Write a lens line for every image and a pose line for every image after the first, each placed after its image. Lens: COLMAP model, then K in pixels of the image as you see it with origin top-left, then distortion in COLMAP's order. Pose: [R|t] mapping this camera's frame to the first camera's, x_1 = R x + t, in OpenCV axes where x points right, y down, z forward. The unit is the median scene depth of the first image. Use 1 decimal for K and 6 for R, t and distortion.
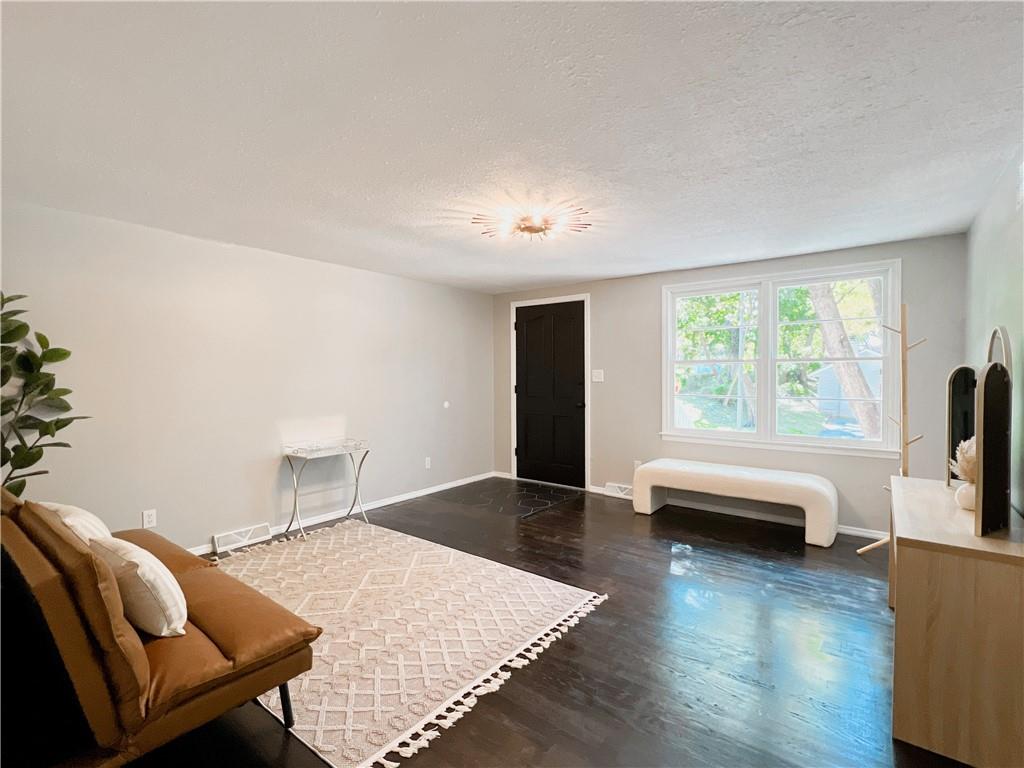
lens RADIAL K [[484.2, 0, 513.8], [0, 484.2, 384.9], [0, 0, 1]] dist [-0.005957, 0.000961]
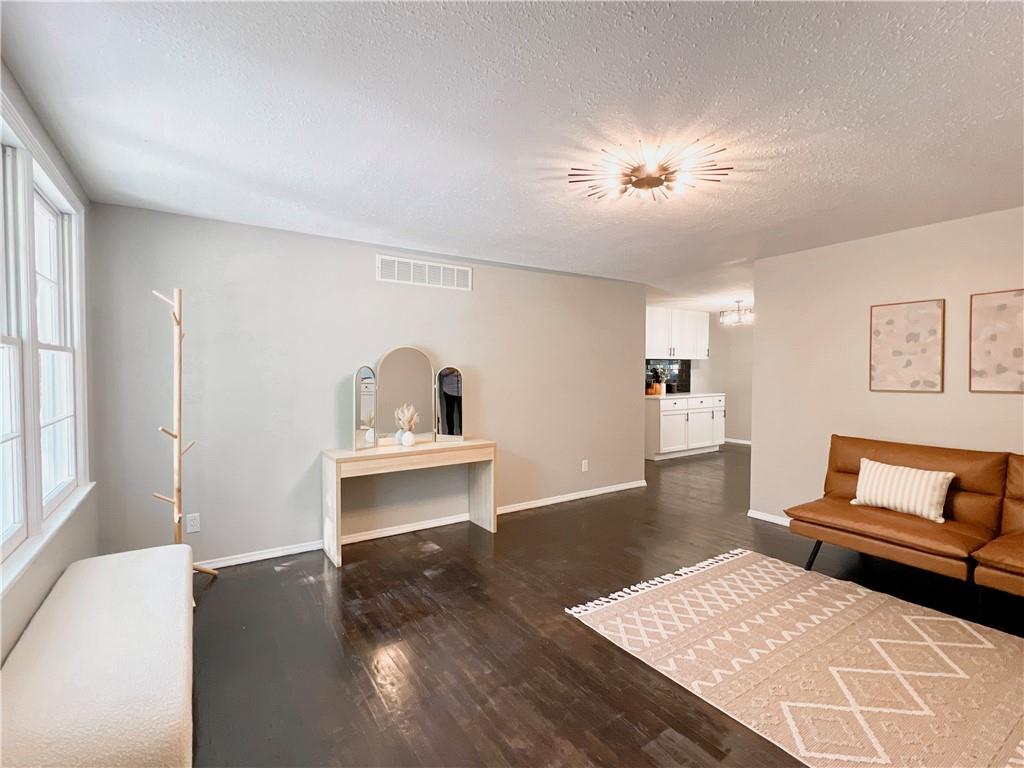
lens RADIAL K [[484.2, 0, 513.8], [0, 484.2, 384.9], [0, 0, 1]] dist [-0.005957, 0.000961]
pose [[-0.945860, -0.003528, 0.324555, -0.016273], [0.012939, 0.998736, 0.048565, -0.051085], [-0.324316, 0.050135, -0.944619, 2.219207]]
